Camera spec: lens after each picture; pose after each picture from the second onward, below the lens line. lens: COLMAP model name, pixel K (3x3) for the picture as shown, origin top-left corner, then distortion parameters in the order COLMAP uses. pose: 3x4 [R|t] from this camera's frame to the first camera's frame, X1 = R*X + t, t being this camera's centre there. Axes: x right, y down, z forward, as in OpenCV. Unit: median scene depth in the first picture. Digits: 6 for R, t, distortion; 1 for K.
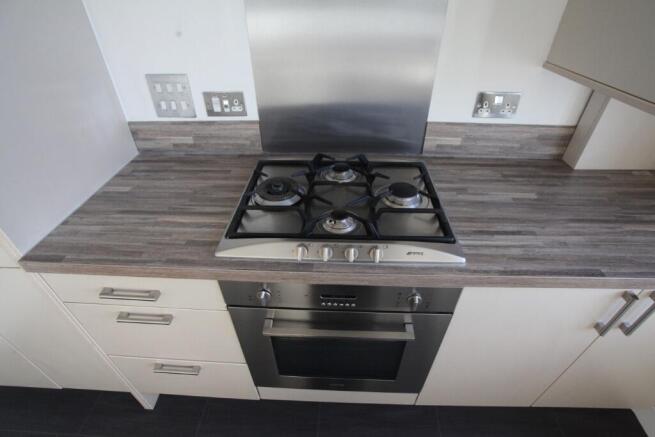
lens RADIAL K [[317.5, 0, 329.2], [0, 317.5, 221.6], [0, 0, 1]] dist [-0.071259, 0.028388]
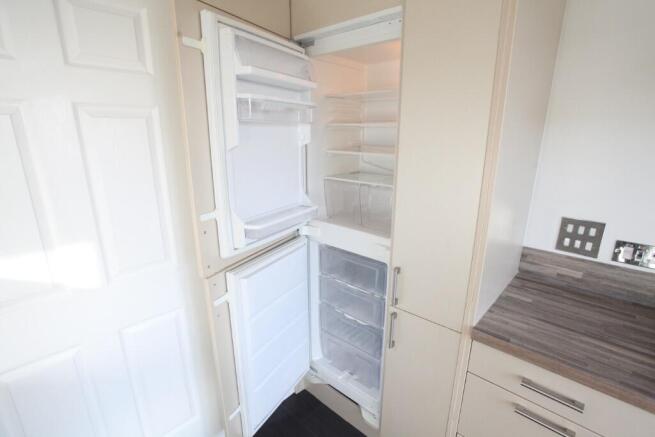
lens RADIAL K [[317.5, 0, 329.2], [0, 317.5, 221.6], [0, 0, 1]] dist [-0.071259, 0.028388]
pose [[0.756265, 0.184831, -0.627615, -0.498883], [-0.406051, 0.884765, -0.228723, 0.193732], [0.513016, 0.427819, 0.744168, -0.373632]]
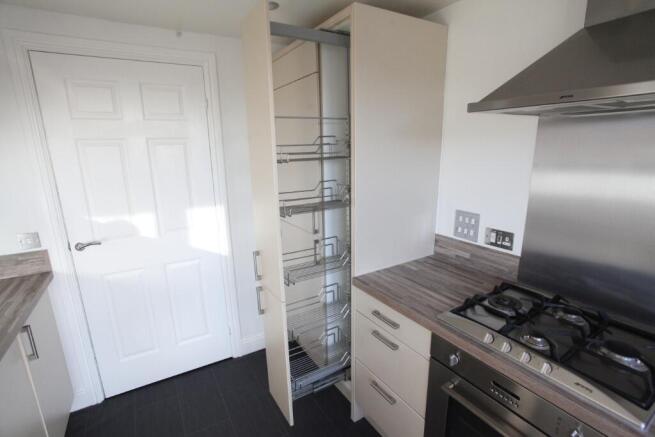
lens RADIAL K [[317.5, 0, 329.2], [0, 317.5, 221.6], [0, 0, 1]] dist [-0.071259, 0.028388]
pose [[0.557425, 0.188059, -0.808648, 0.347396], [-0.497531, 0.855405, -0.144031, 0.132691], [0.664635, 0.482613, 0.570390, -0.325275]]
